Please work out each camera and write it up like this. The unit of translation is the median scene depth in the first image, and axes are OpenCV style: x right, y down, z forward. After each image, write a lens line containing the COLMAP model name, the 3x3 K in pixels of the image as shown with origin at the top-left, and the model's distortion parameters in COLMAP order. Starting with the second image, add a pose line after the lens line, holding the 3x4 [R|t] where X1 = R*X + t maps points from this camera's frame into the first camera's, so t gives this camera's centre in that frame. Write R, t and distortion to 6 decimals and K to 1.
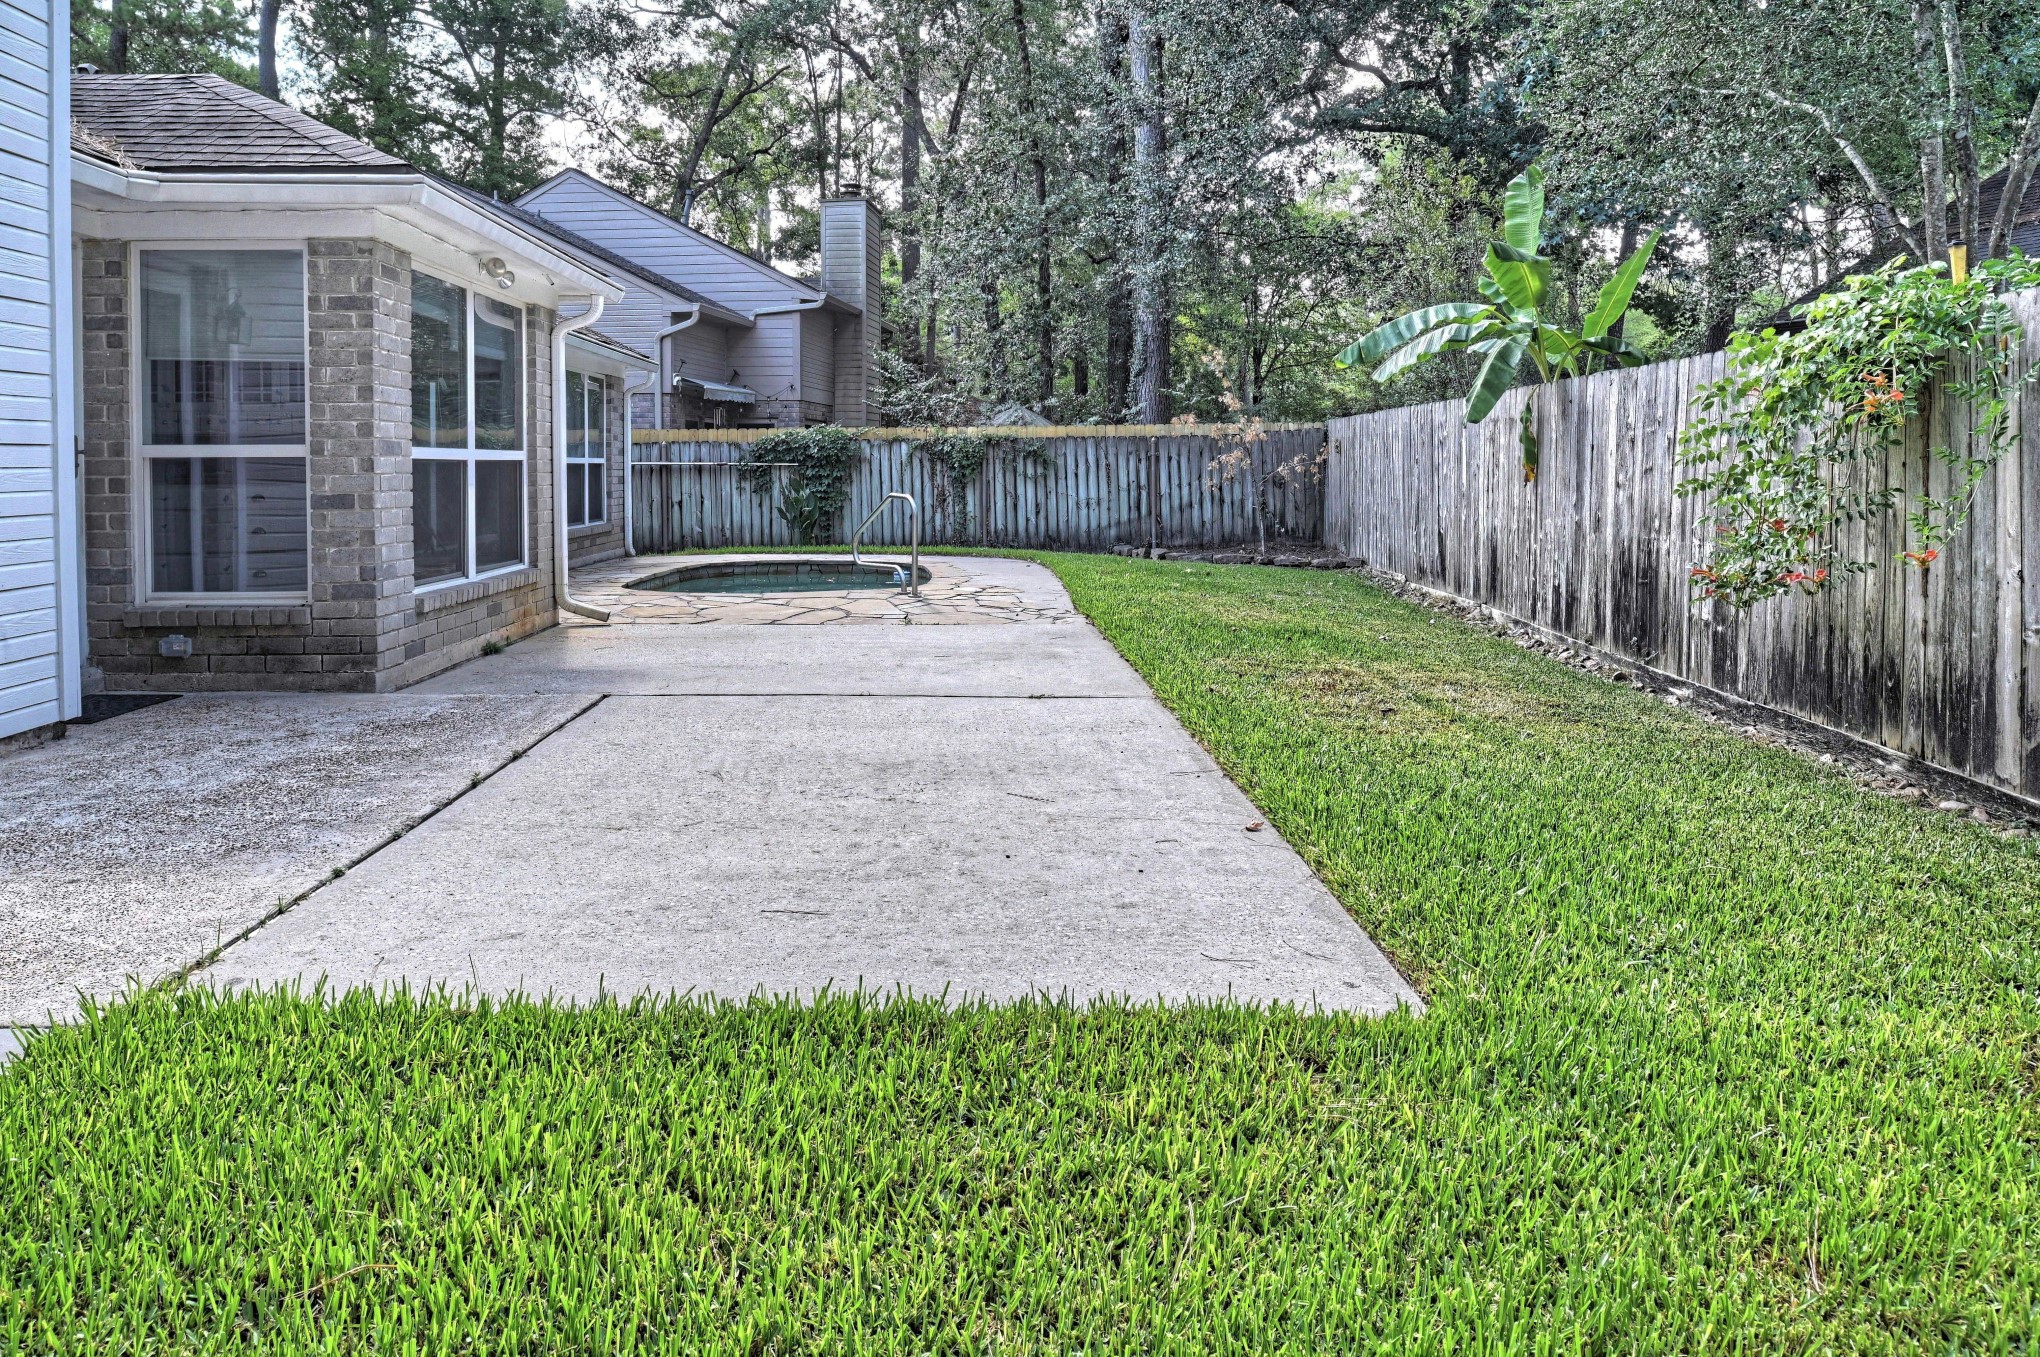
lens RADIAL K [[1384.0, 0, 1016.0], [0, 1384.0, 499.1], [0, 0, 1]] dist [-0.019619, 0.000502]
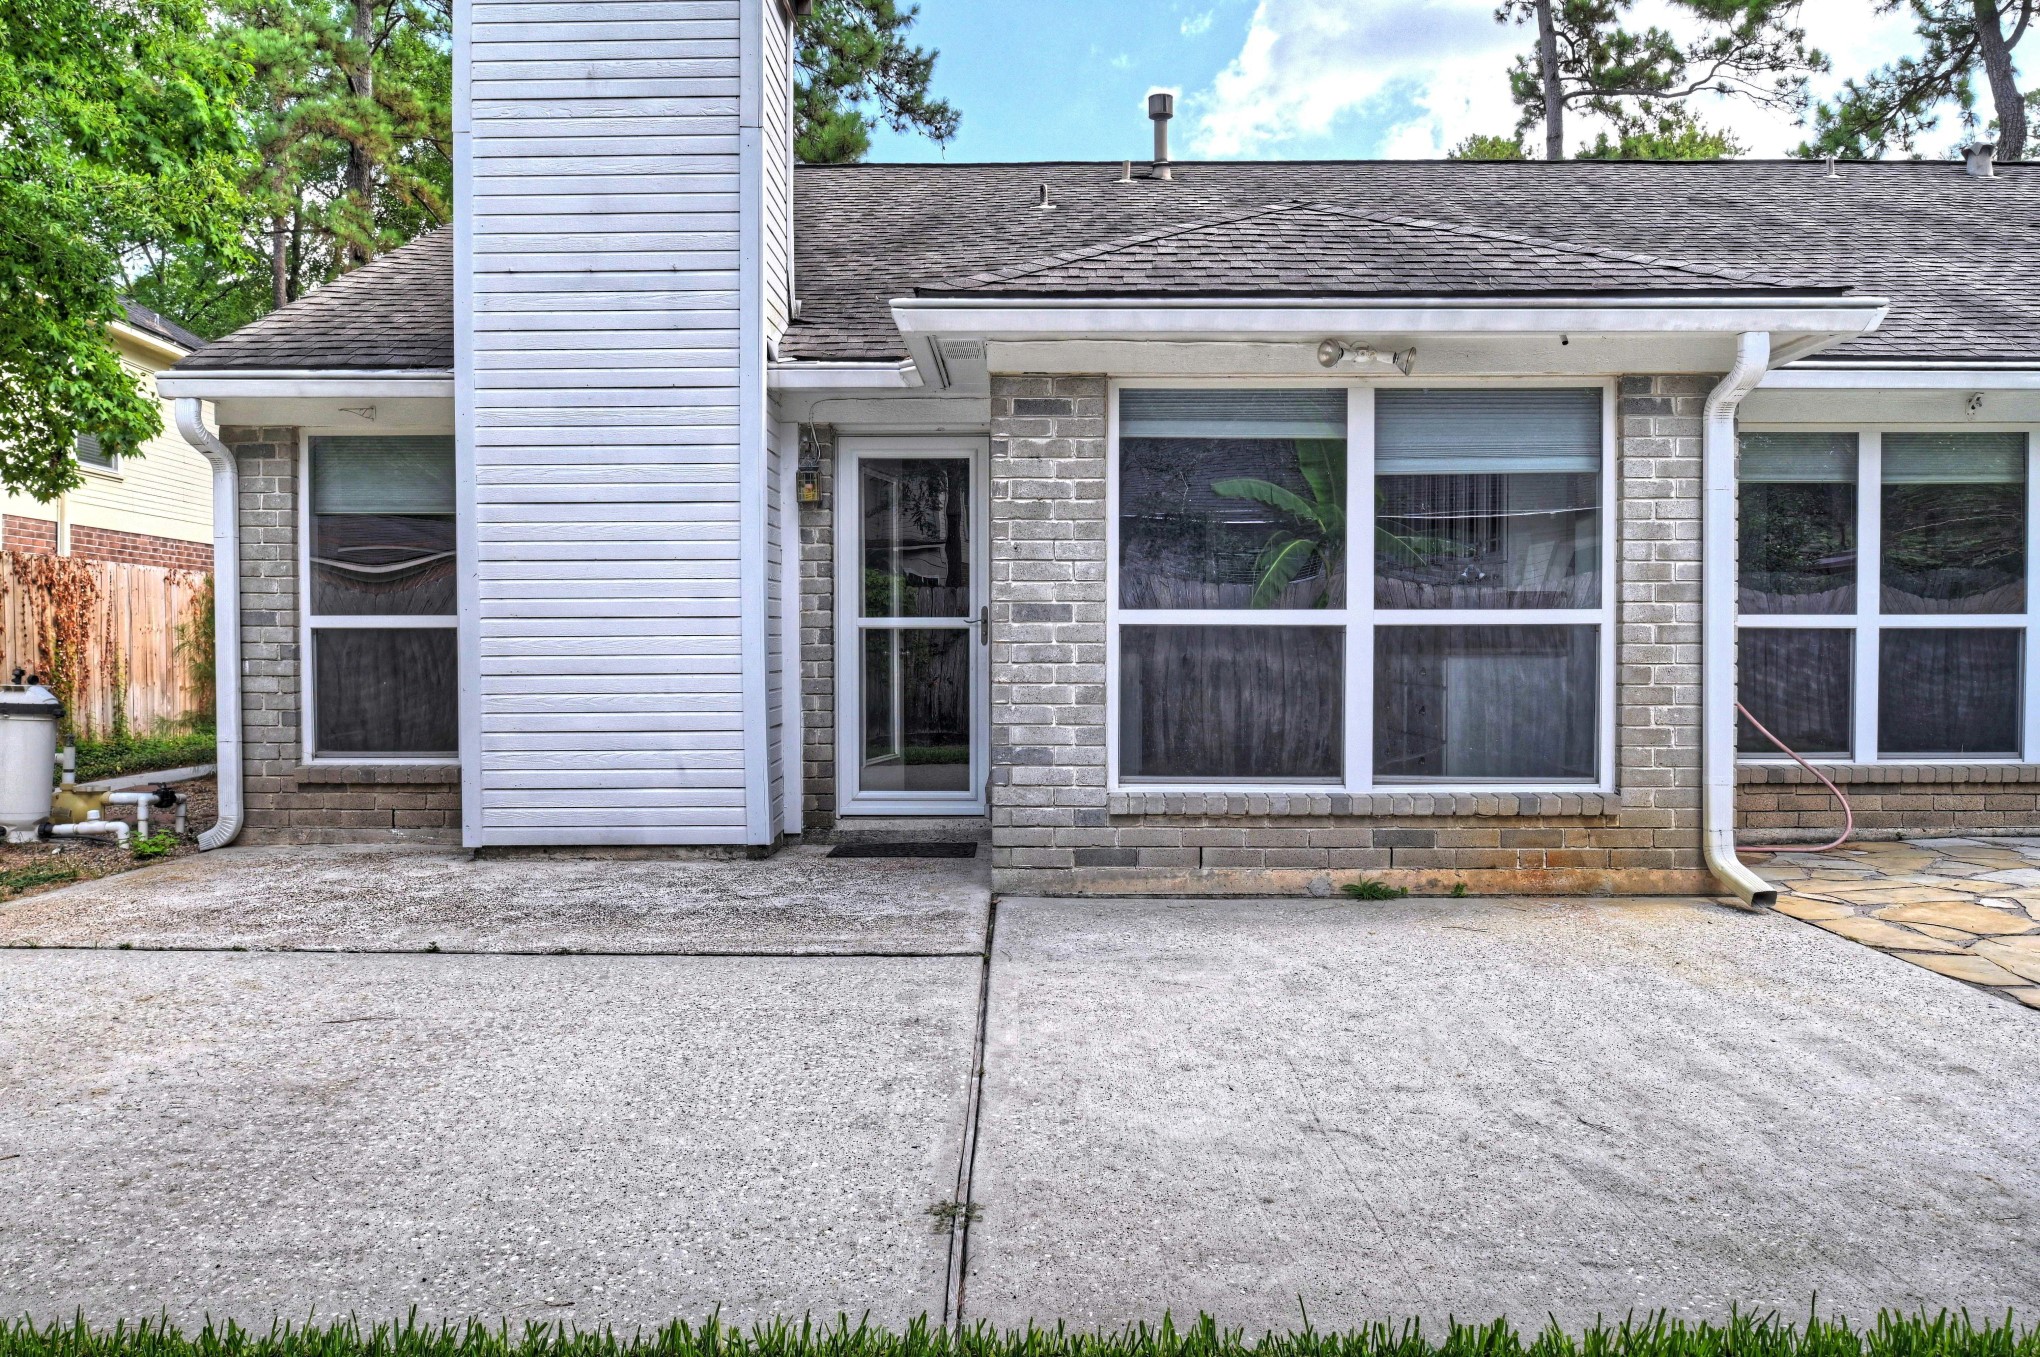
lens RADIAL K [[1384.0, 0, 1020.3], [0, 1384.0, 672.4], [0, 0, 1]] dist [-0.019619, 0.000502]
pose [[-0.061970, 0.026346, -0.997730, 0.224679], [-0.022036, 0.999372, 0.027758, -0.013423], [0.997835, 0.023706, -0.061351, 0.590592]]
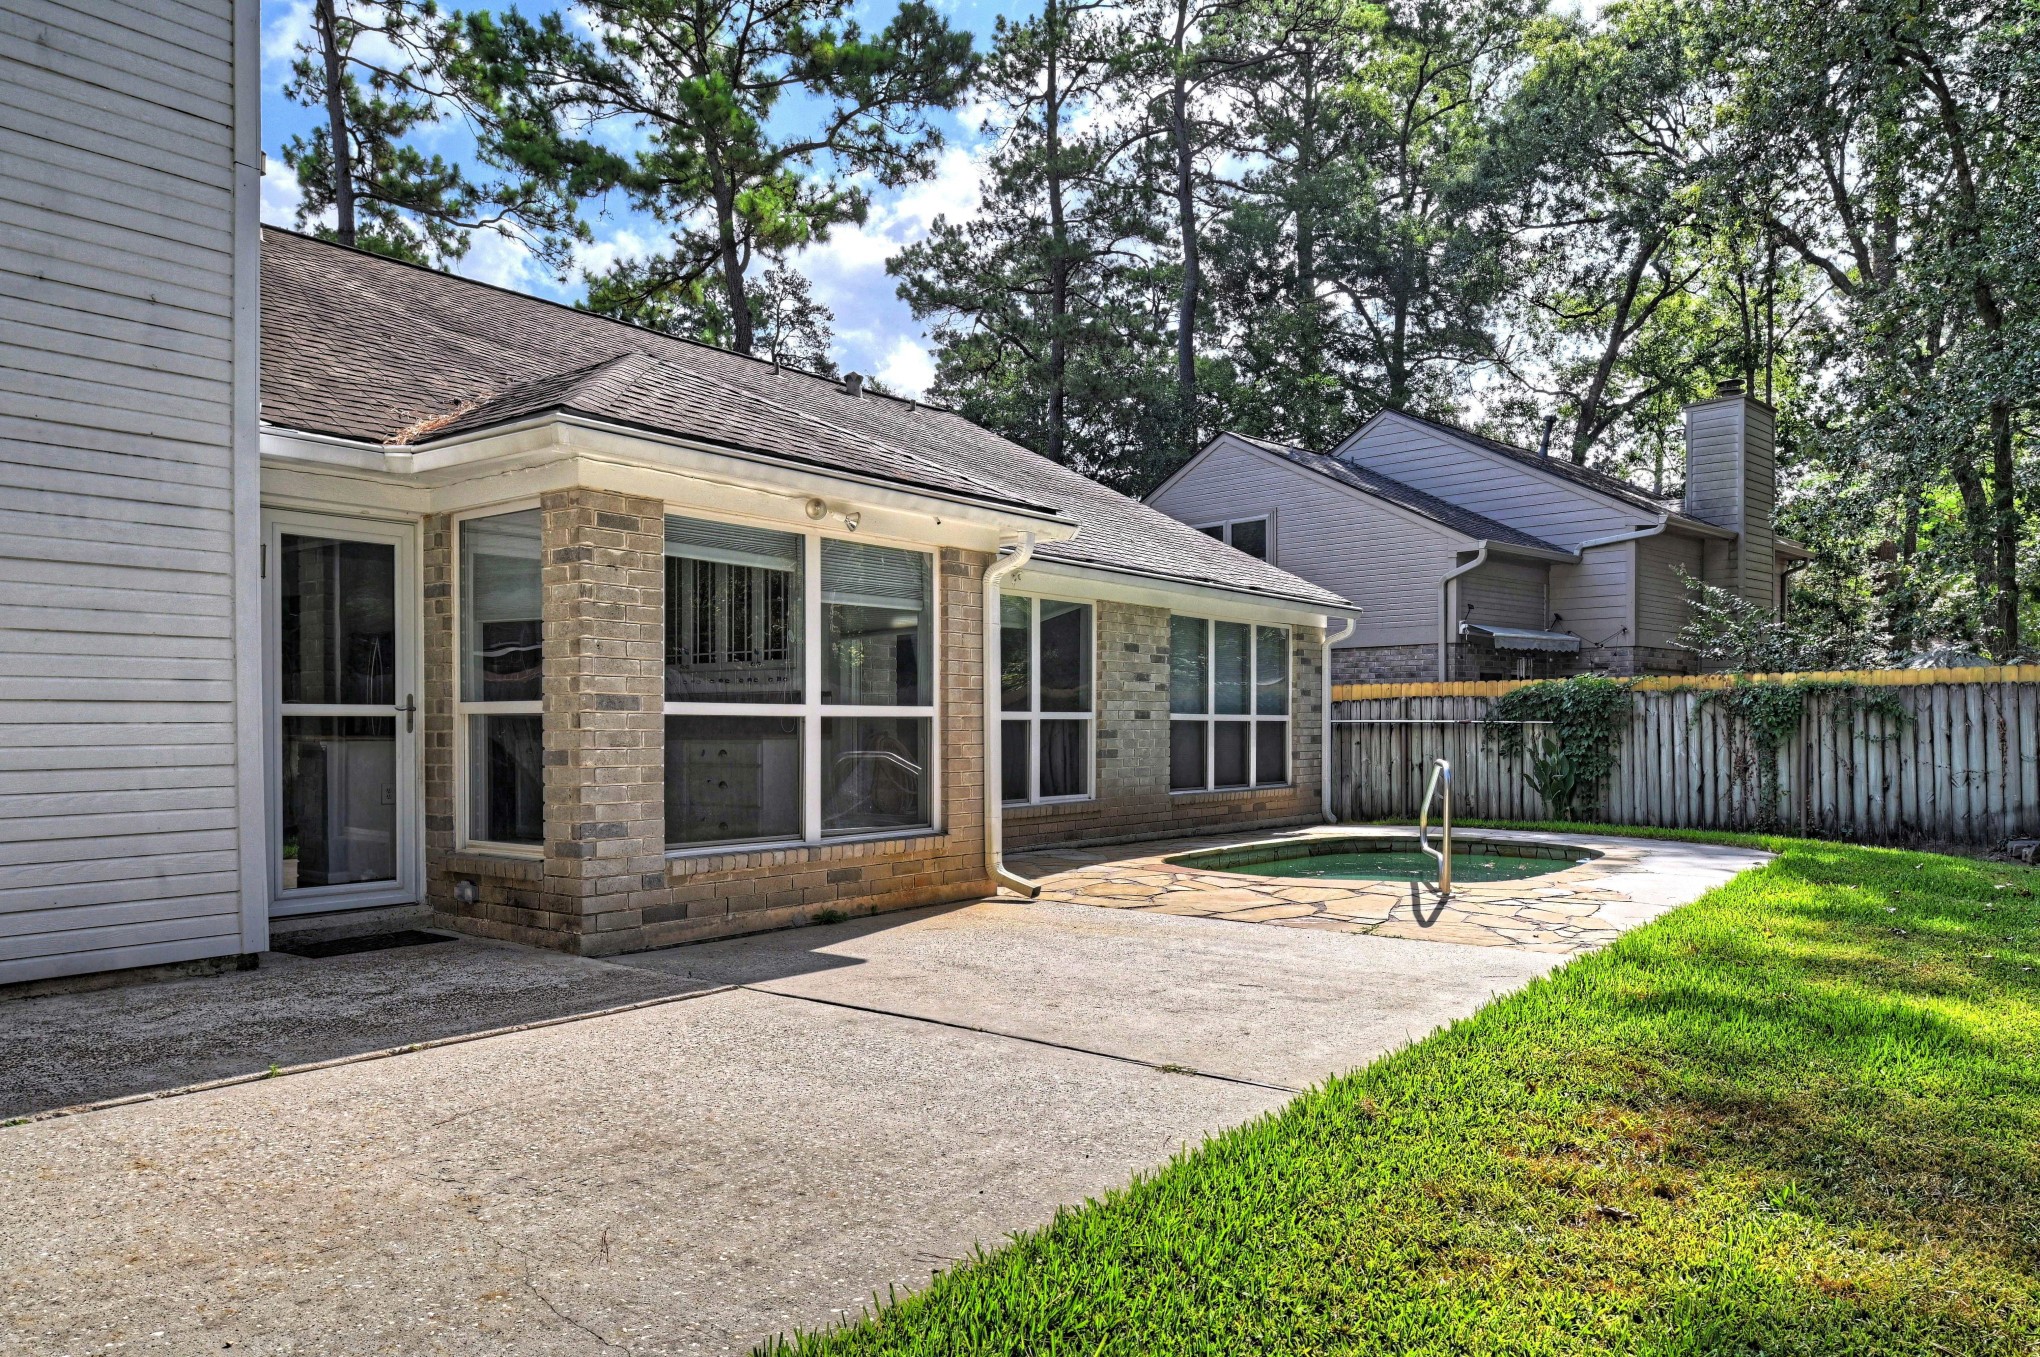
lens RADIAL K [[1384.0, 0, 1000.5], [0, 1384.0, 741.8], [0, 0, 1]] dist [-0.019619, 0.000502]
pose [[0.757144, 0.008845, -0.653188, 0.213202], [-0.016284, 0.999853, -0.005336, -0.005297], [0.653045, 0.014677, 0.757177, 0.246507]]
